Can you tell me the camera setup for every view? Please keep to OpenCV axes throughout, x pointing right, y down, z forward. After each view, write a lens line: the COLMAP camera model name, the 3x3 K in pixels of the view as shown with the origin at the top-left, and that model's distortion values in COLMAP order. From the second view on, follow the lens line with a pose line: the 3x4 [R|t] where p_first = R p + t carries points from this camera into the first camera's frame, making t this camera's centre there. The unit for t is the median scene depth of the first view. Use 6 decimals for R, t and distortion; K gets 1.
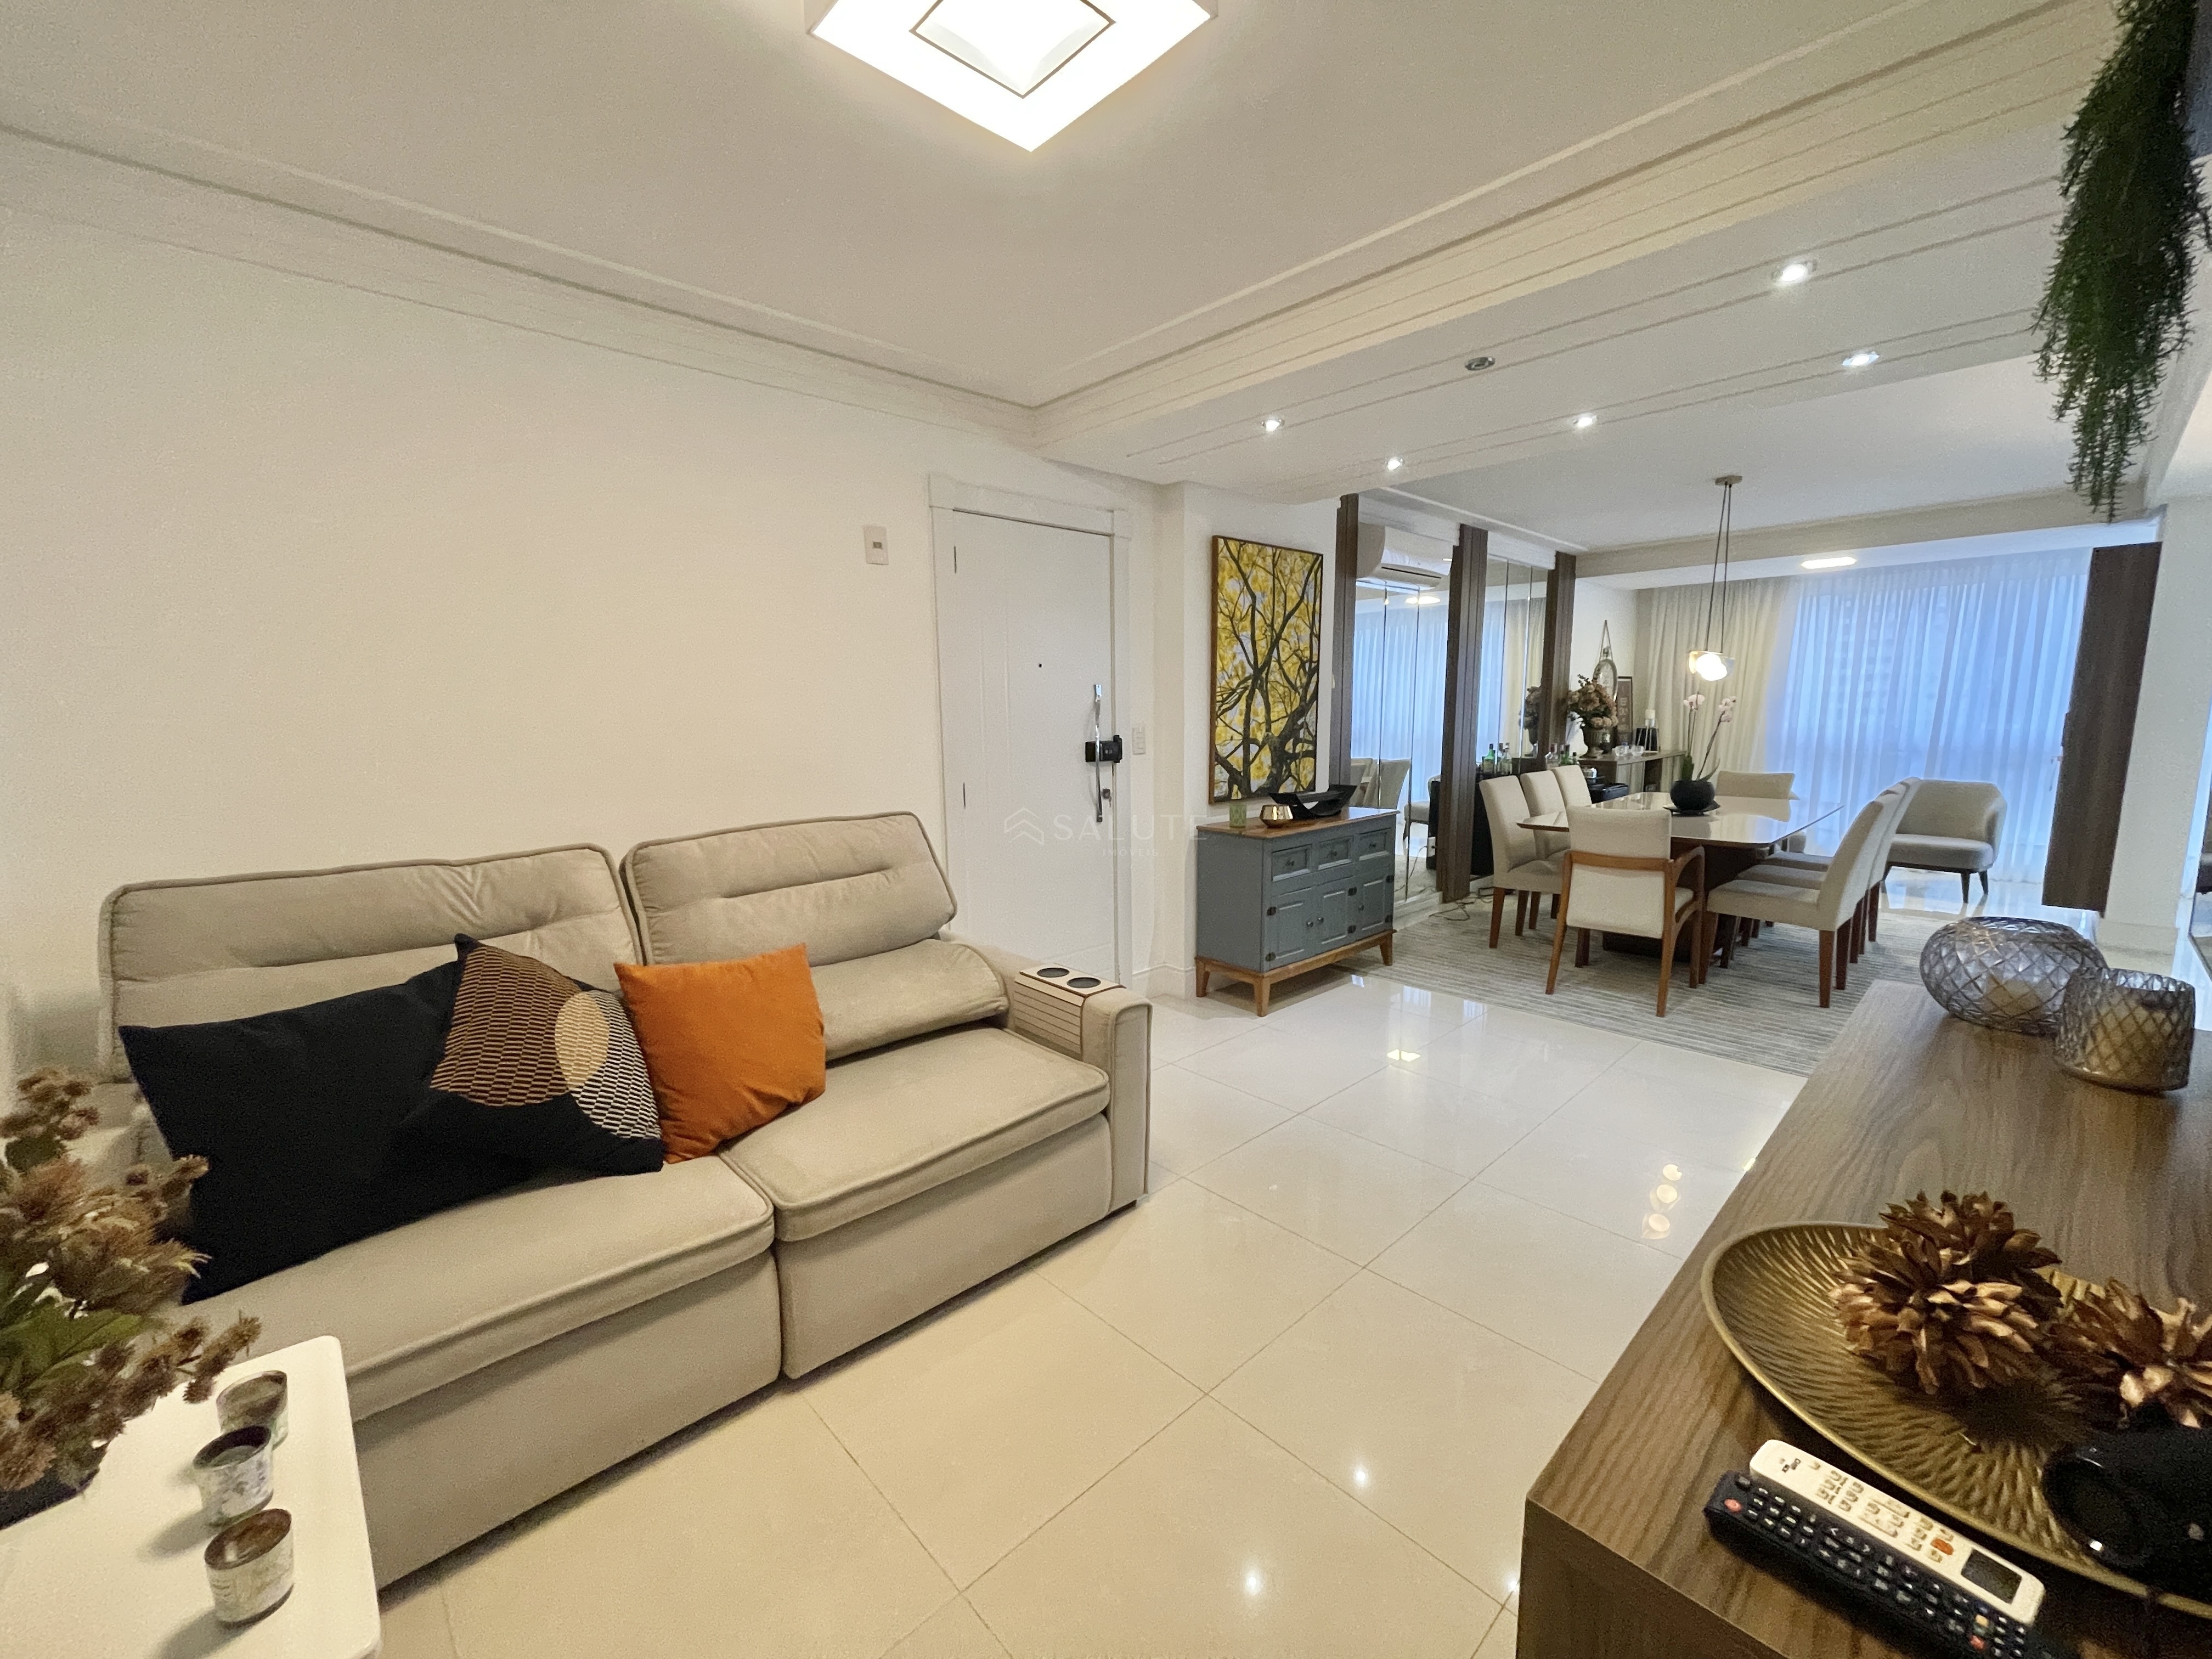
lens RADIAL K [[888.8, 0, 1097.3], [0, 888.8, 833.5], [0, 0, 1]] dist [-0.001391, -0.000258]
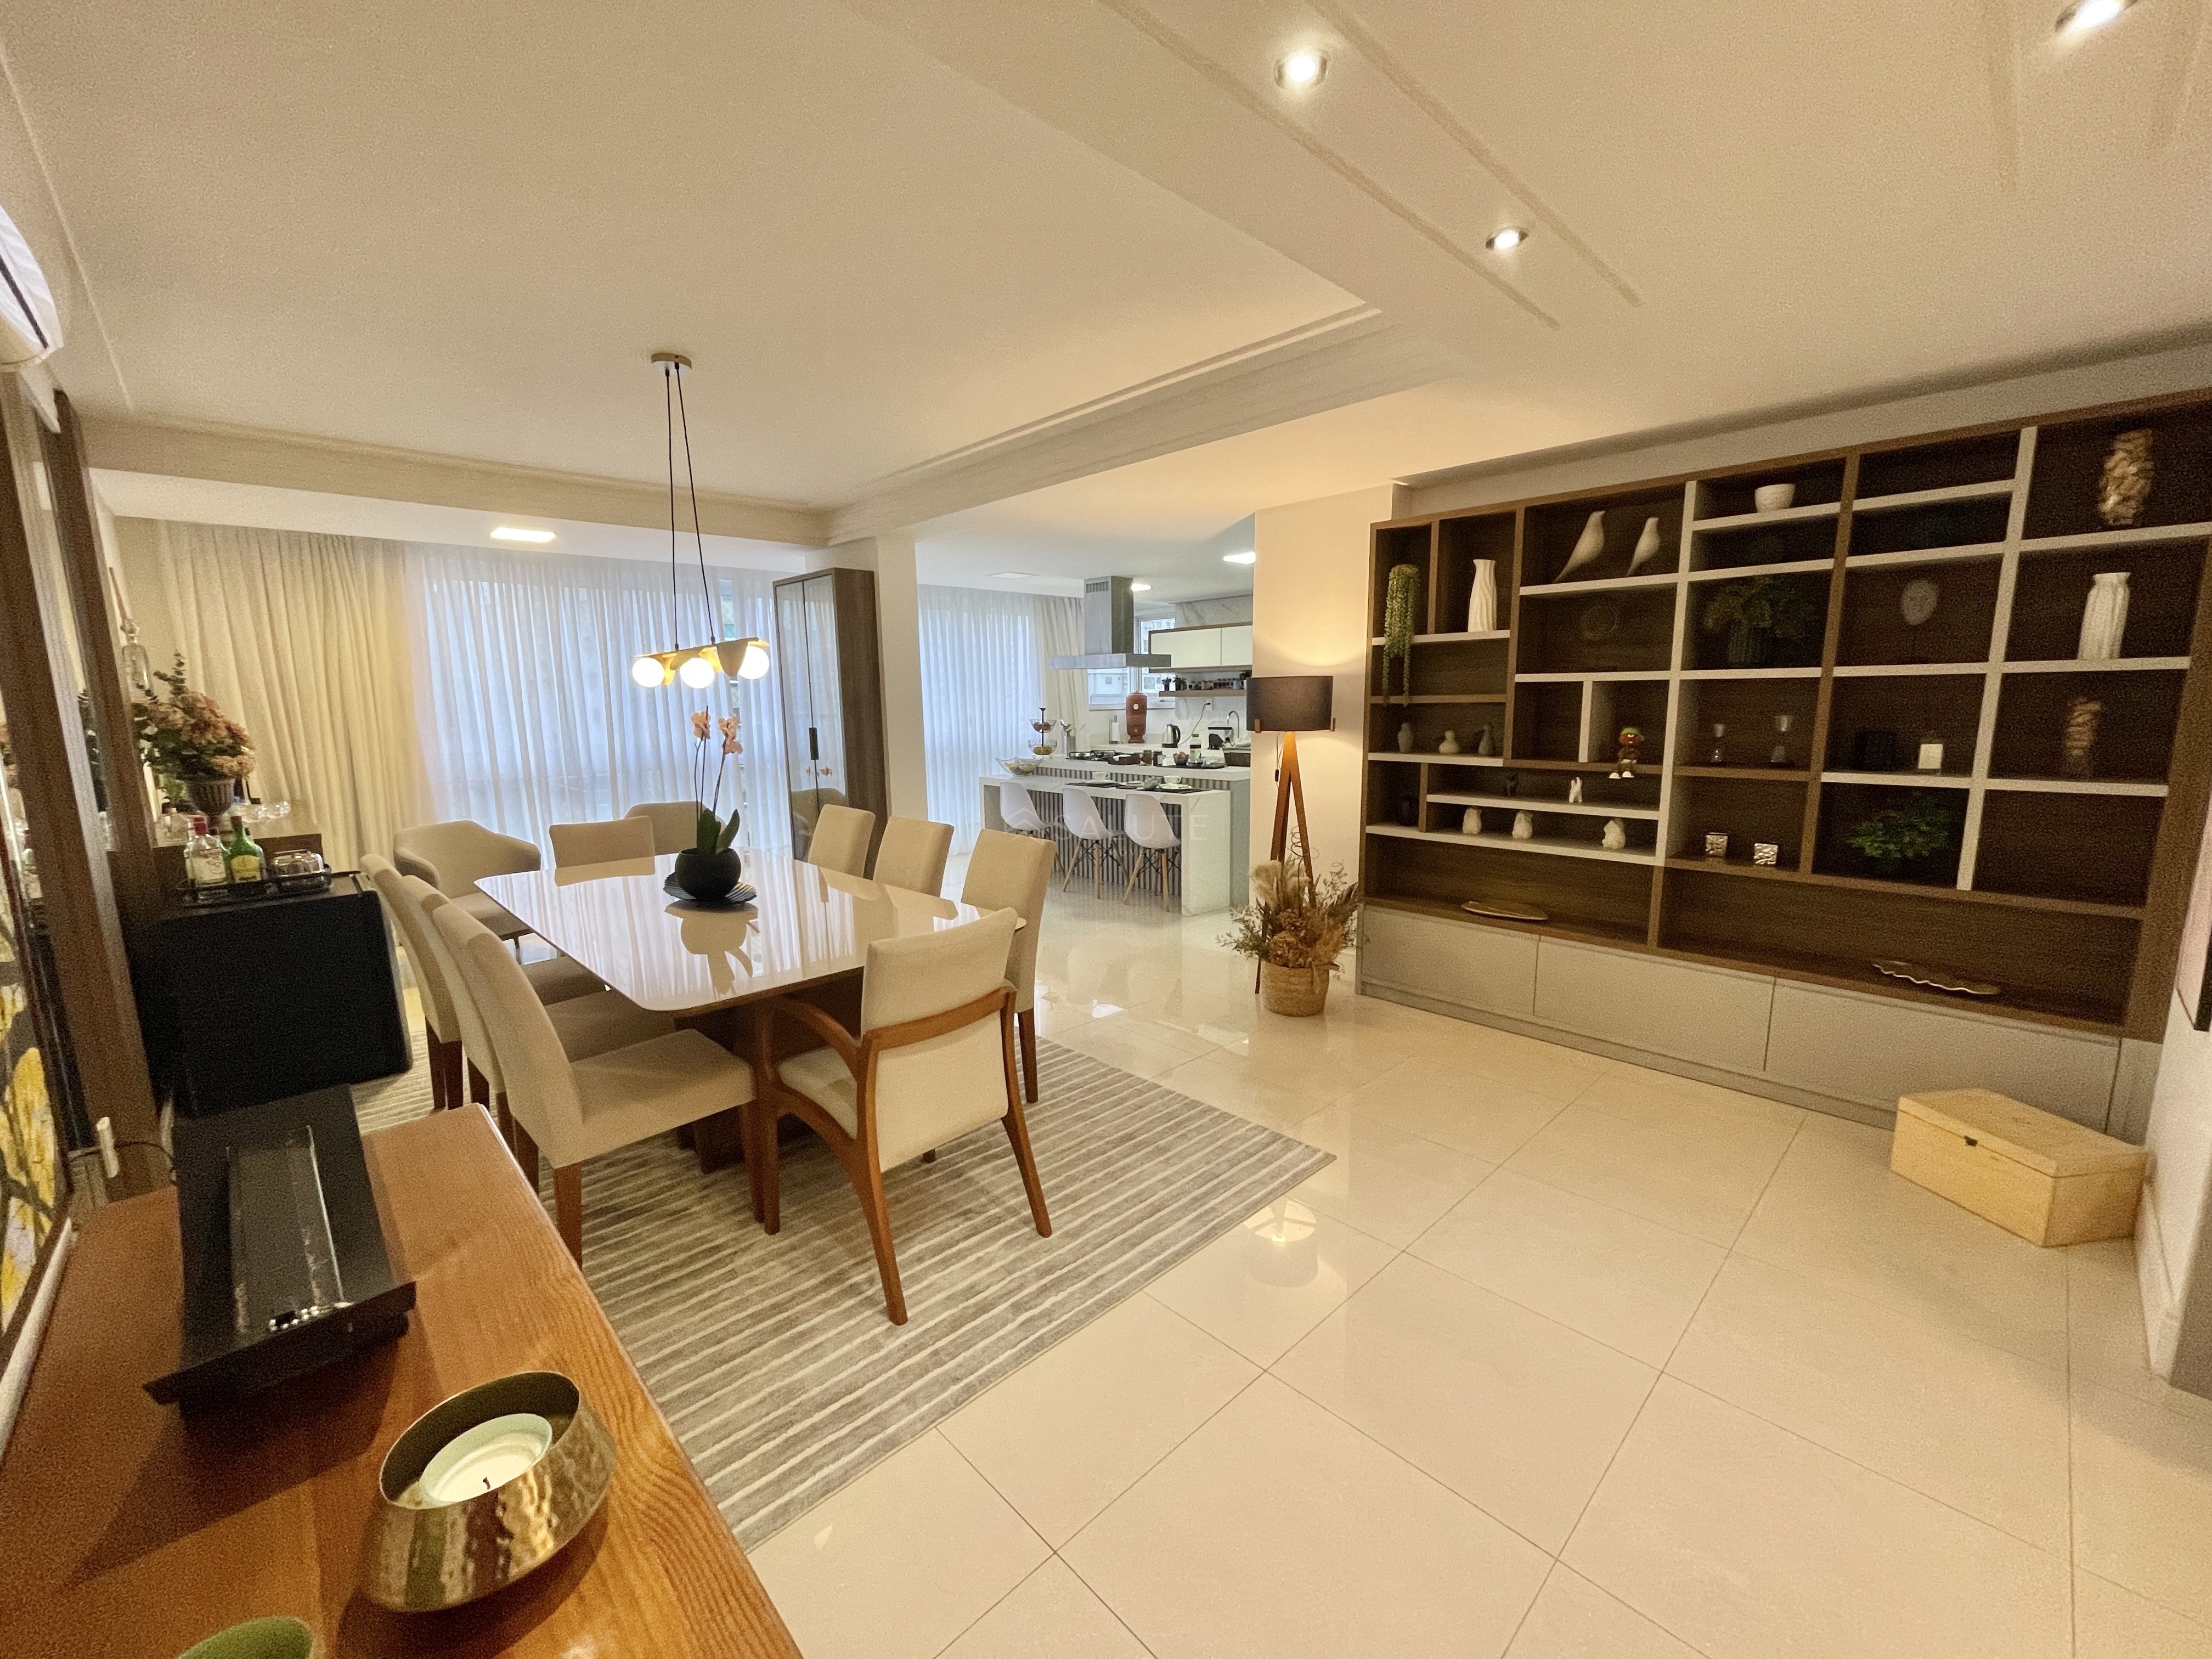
lens RADIAL K [[892.9, 0, 1101.2], [0, 892.9, 838.9], [0, 0, 1]] dist [0.000224, -0.000164]
pose [[-0.019225, -0.146848, 0.988972, 0.055567], [0.156698, 0.976489, 0.148040, -0.134968], [-0.987459, 0.157816, 0.004238, 0.838257]]
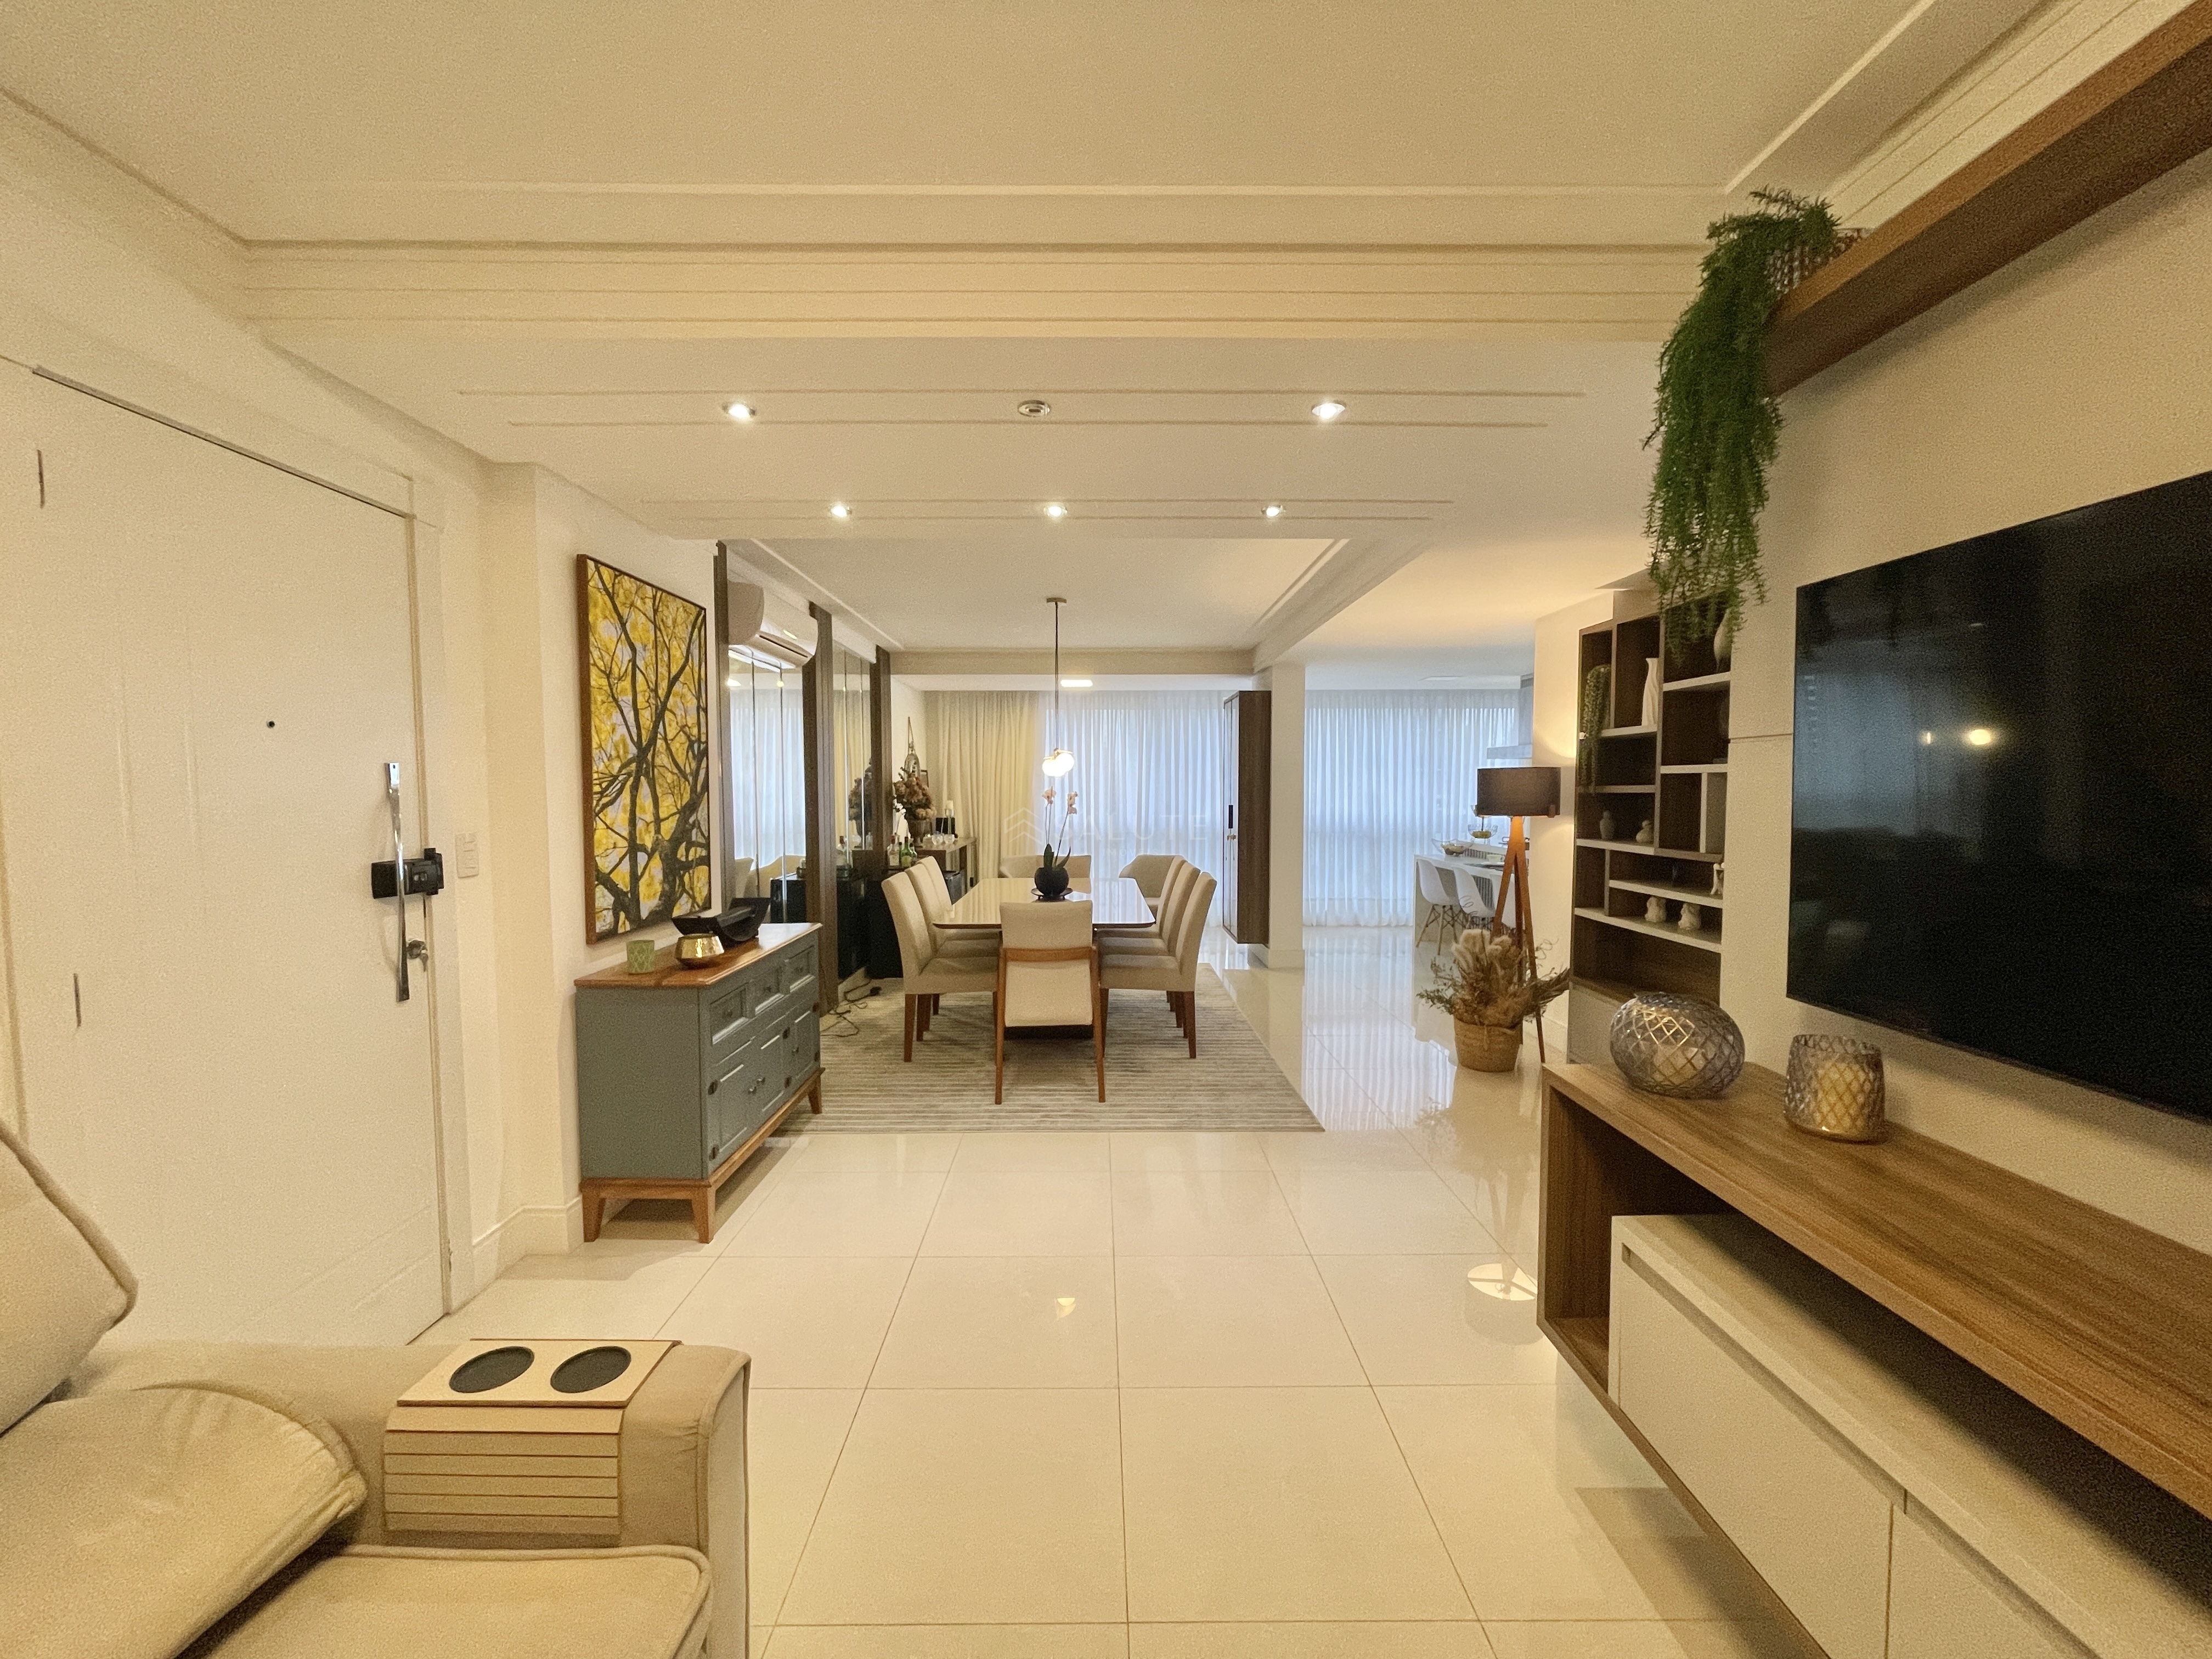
lens RADIAL K [[888.8, 0, 1097.3], [0, 888.8, 833.5], [0, 0, 1]] dist [-0.001391, -0.000258]
pose [[0.676011, -0.026260, 0.736423, -0.104912], [0.097947, 0.993699, -0.054478, -0.041754], [-0.730353, 0.108959, 0.674324, 0.255743]]
